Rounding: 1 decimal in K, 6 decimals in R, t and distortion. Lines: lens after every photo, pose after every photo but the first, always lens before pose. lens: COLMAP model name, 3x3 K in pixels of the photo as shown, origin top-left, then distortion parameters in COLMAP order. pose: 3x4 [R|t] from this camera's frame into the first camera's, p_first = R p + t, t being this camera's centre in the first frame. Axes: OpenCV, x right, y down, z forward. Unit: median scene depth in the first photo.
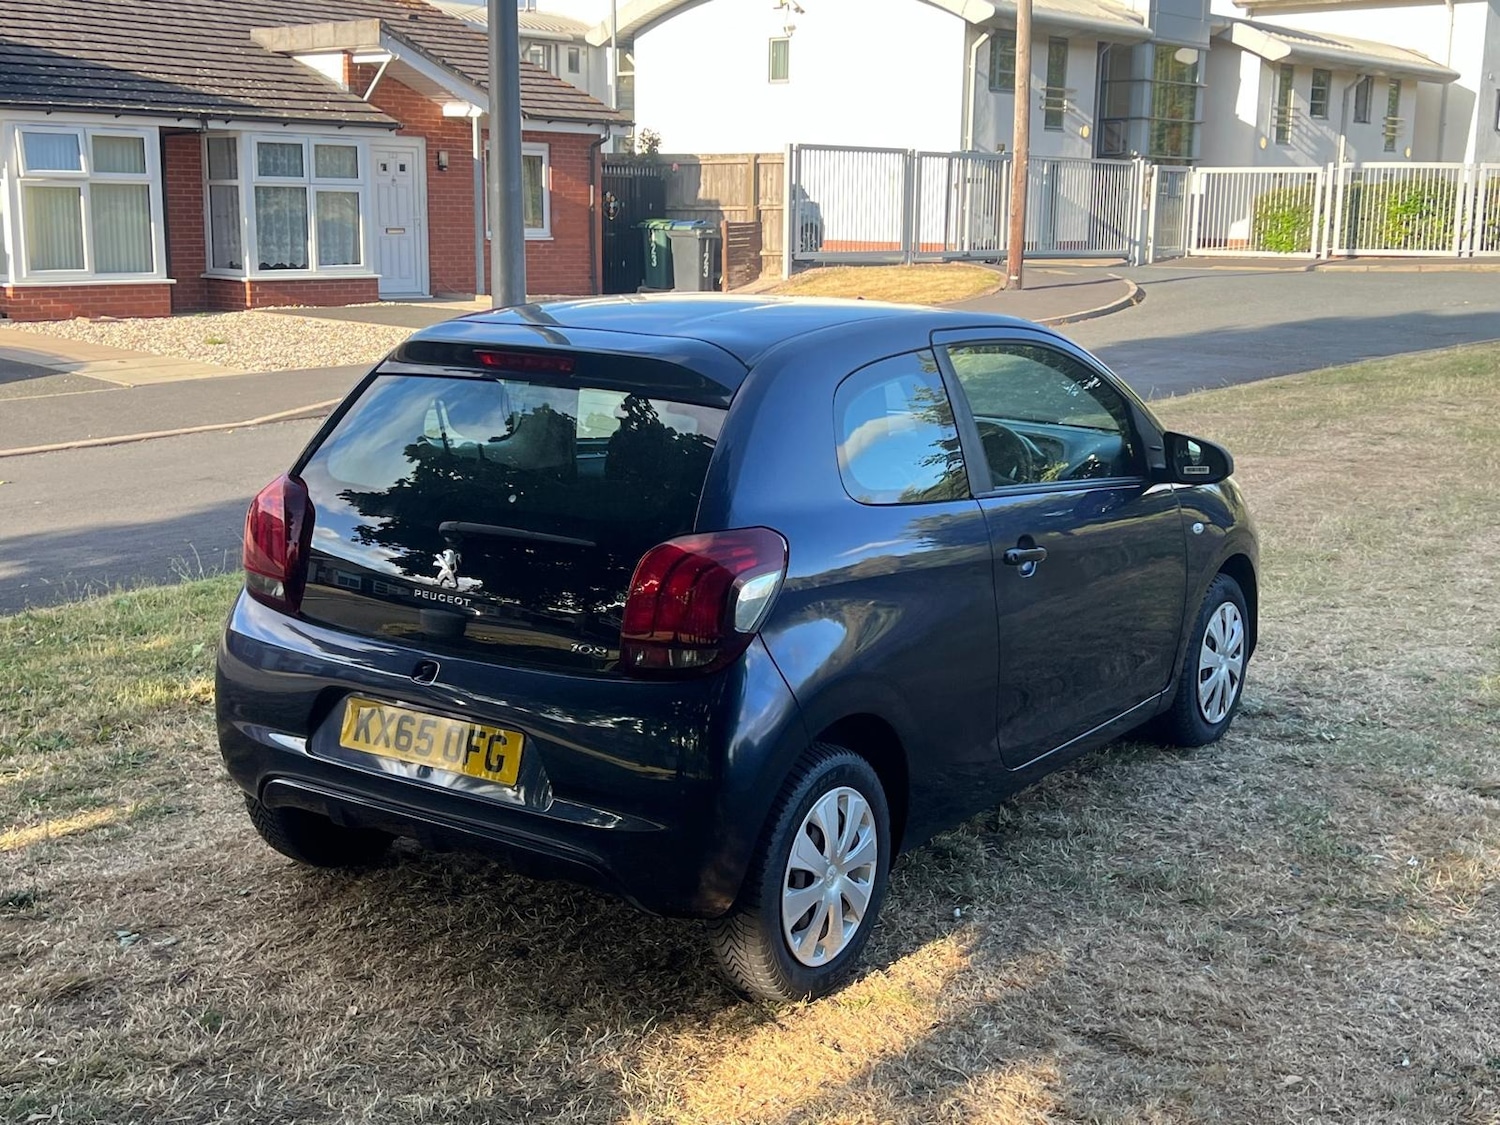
lens RADIAL K [[1750.8, 0, 761.4], [0, 1750.8, 559.0], [0, 0, 1]] dist [0.144400, -0.347010]
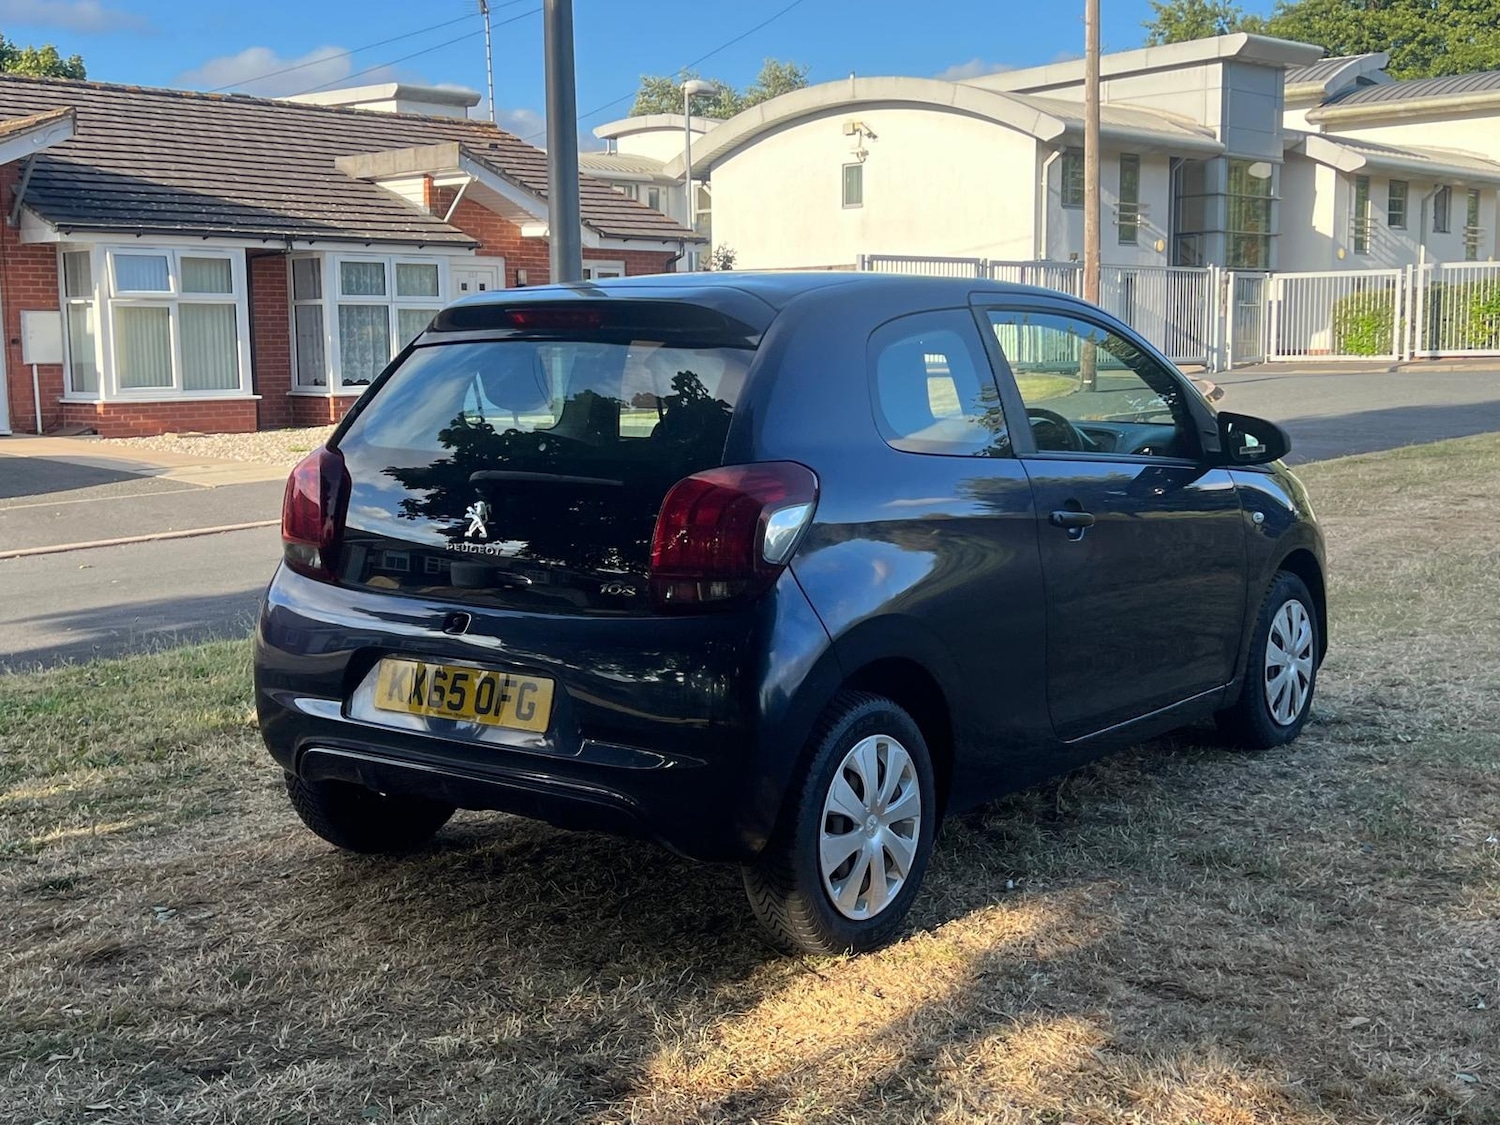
lens RADIAL K [[1751.7, 0, 760.6], [0, 1751.7, 571.9], [0, 0, 1]] dist [0.151205, -0.381872]
pose [[0.998704, -0.018843, -0.047283, 0.018809], [0.015807, 0.997838, -0.063785, 0.070935], [0.048383, 0.062955, 0.996843, 0.015154]]
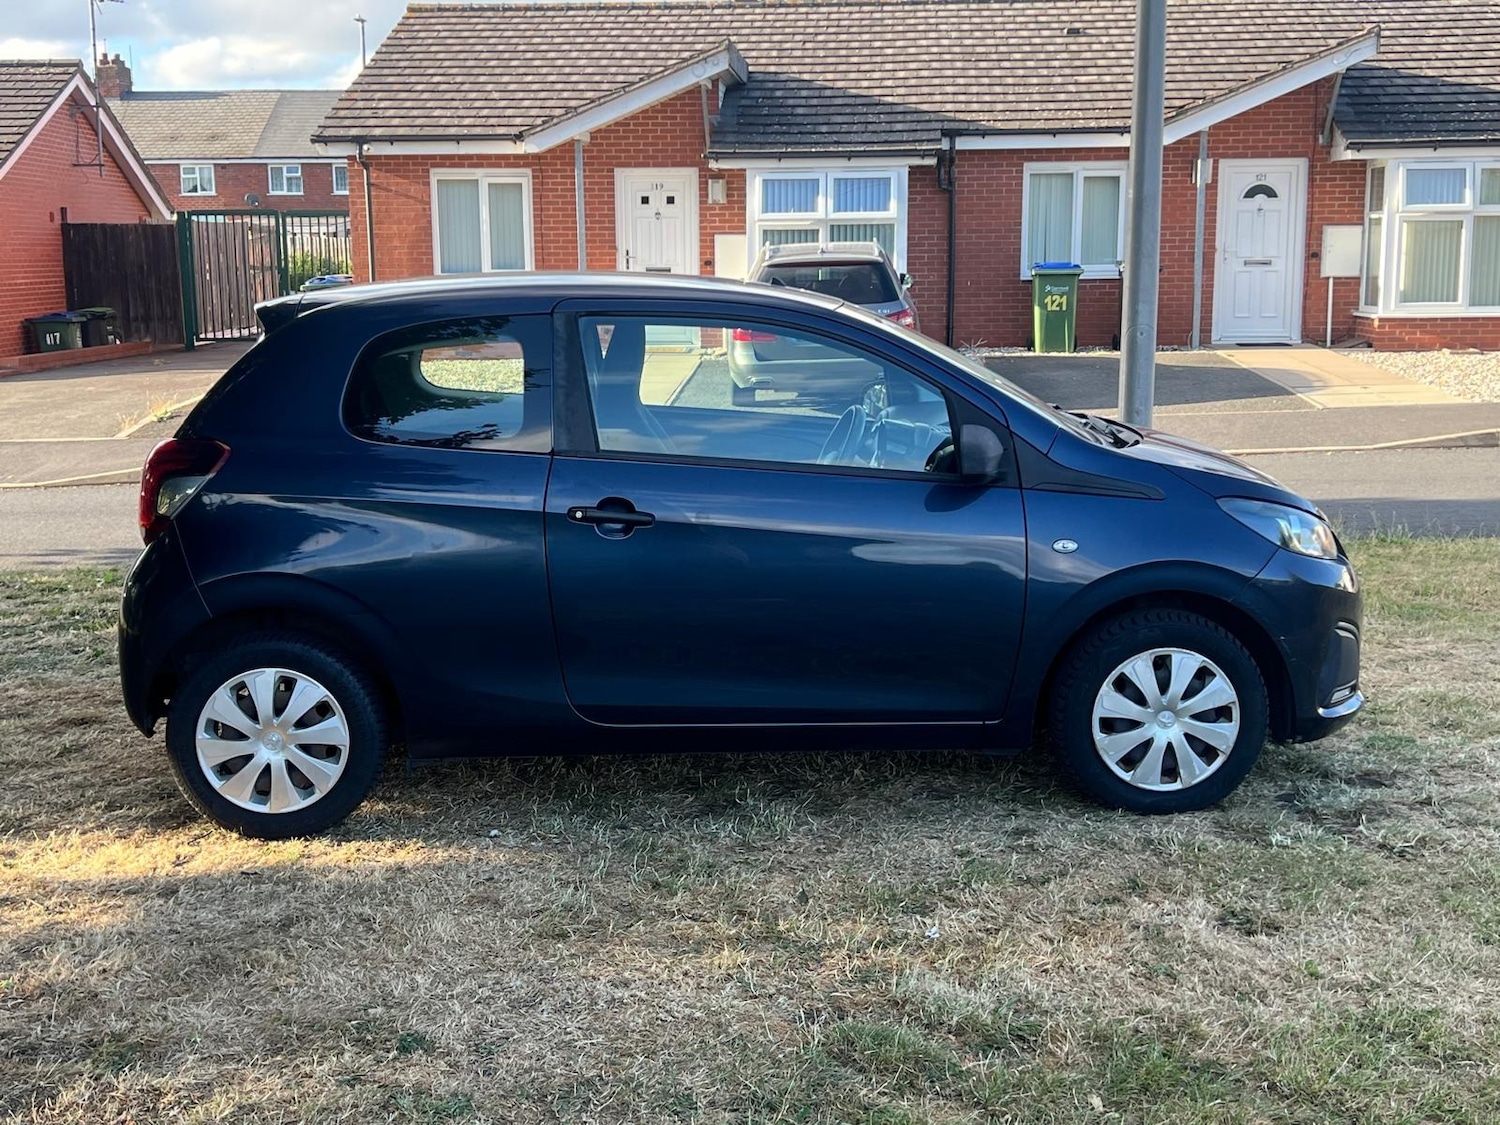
lens RADIAL K [[1750.8, 0, 761.4], [0, 1750.8, 559.0], [0, 0, 1]] dist [0.144400, -0.347010]
pose [[0.624184, 0.115908, -0.772631, 0.829137], [-0.134535, 0.990107, 0.039847, -0.026557], [0.769607, 0.079074, 0.633603, 0.337052]]
